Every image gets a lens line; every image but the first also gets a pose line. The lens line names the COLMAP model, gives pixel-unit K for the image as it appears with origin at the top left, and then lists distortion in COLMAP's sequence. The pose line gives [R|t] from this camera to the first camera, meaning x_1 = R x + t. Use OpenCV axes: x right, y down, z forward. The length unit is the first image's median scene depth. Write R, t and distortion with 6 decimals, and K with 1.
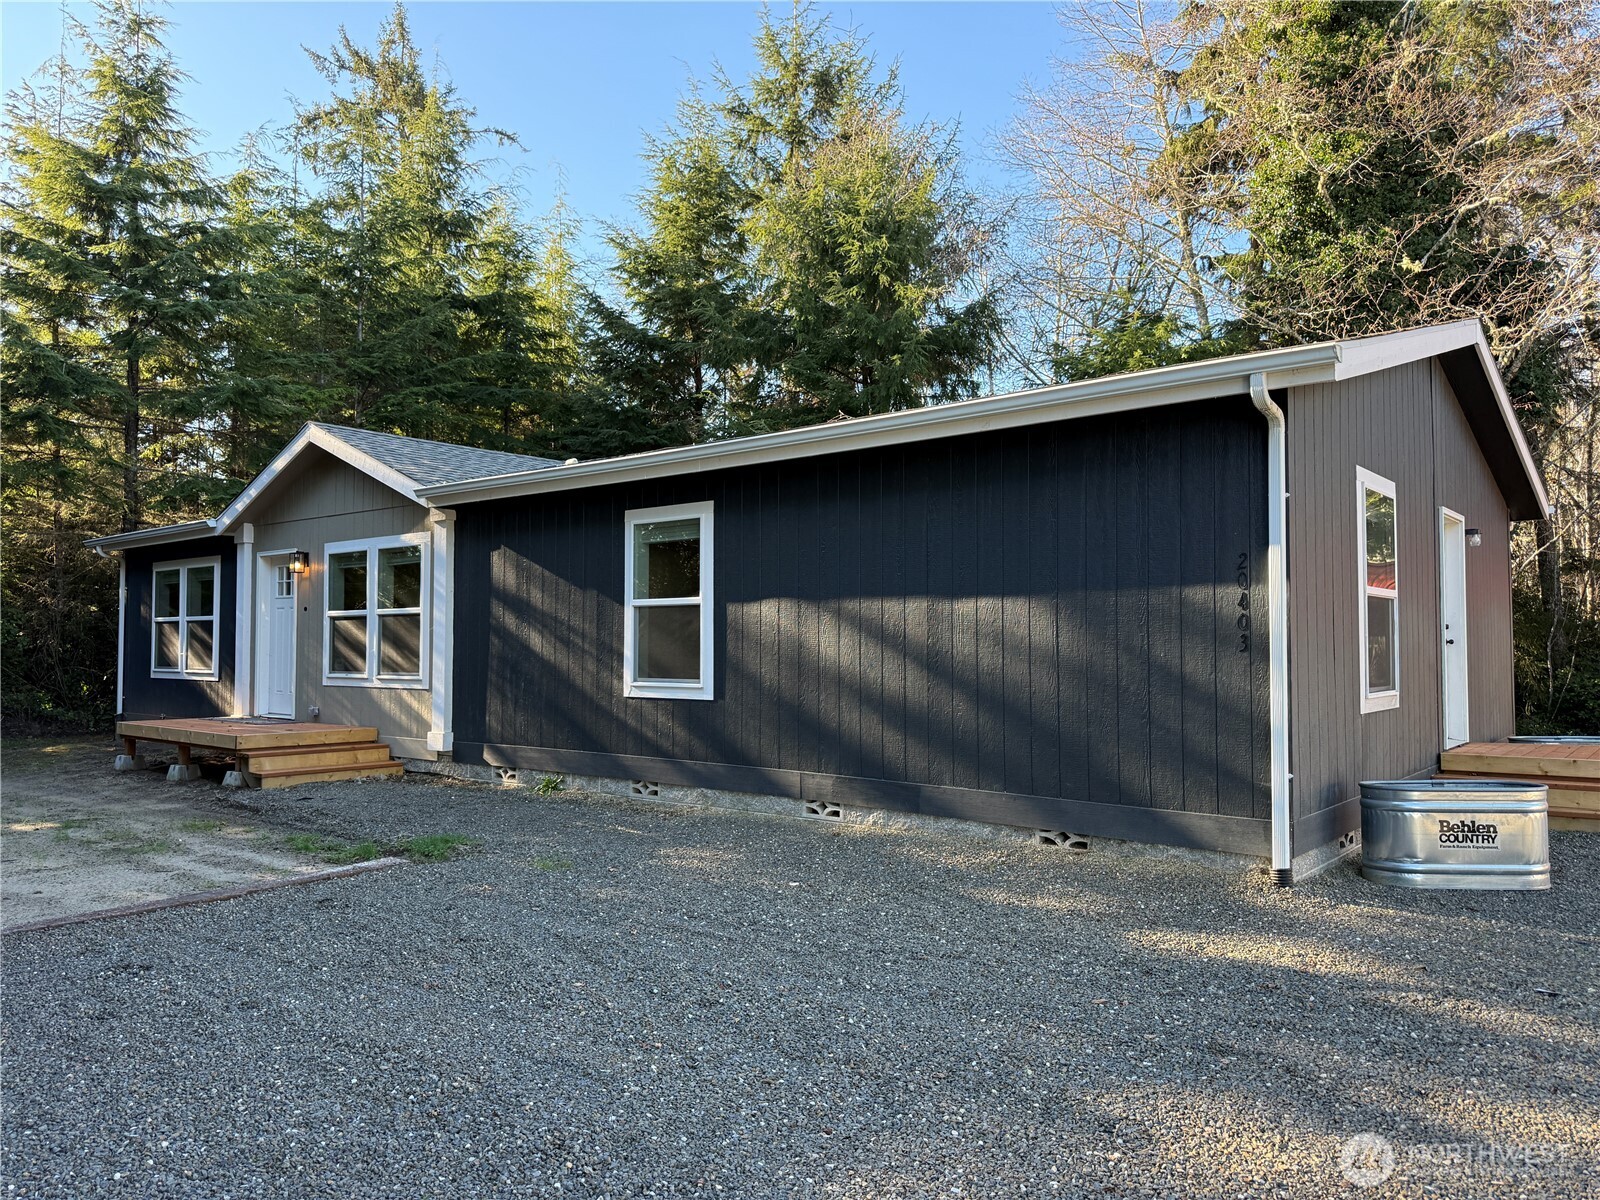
lens RADIAL K [[1134.9, 0, 801.3], [0, 1134.9, 613.3], [0, 0, 1]] dist [0.043003, -0.039397]
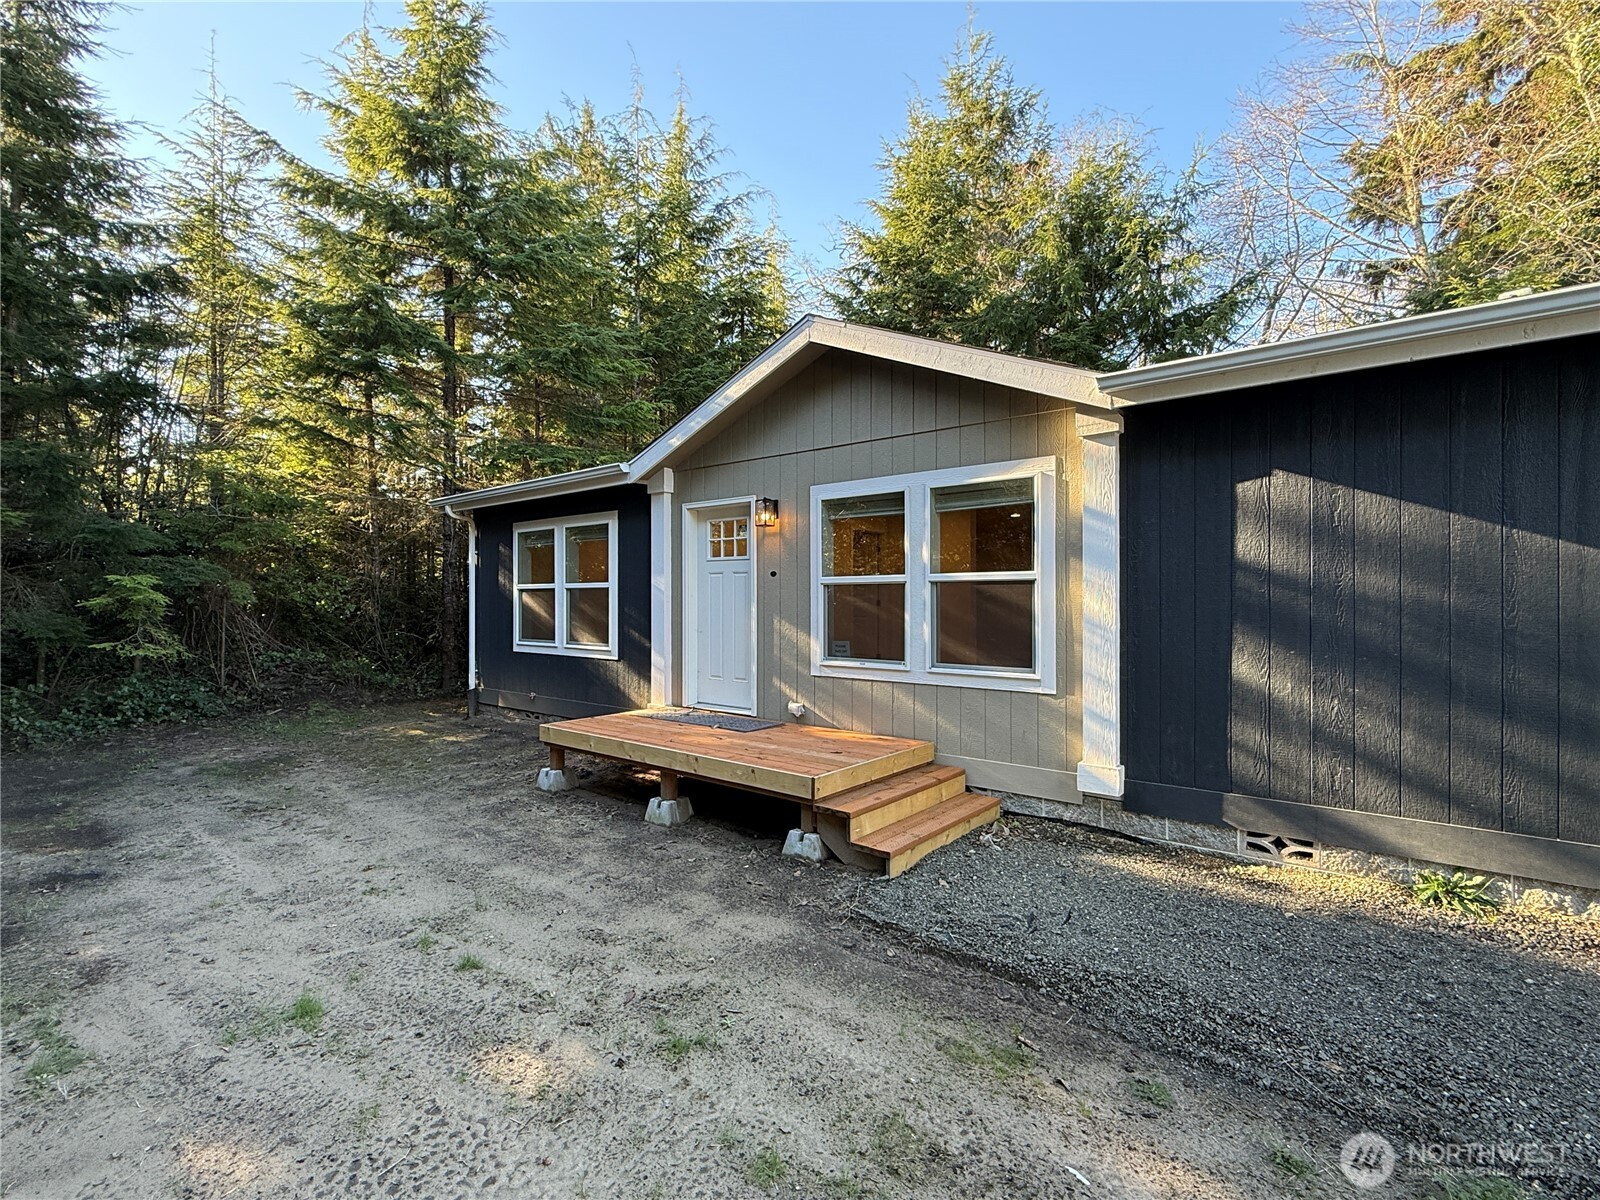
lens RADIAL K [[737.3, 0, 796.5], [0, 737.3, 600.8], [0, 0, 1]] dist [0.002583, -0.000316]
pose [[0.999886, -0.003845, 0.014626, -0.404081], [0.003394, 0.999522, 0.030713, -0.000975], [-0.014737, -0.030660, 0.999421, 0.482024]]
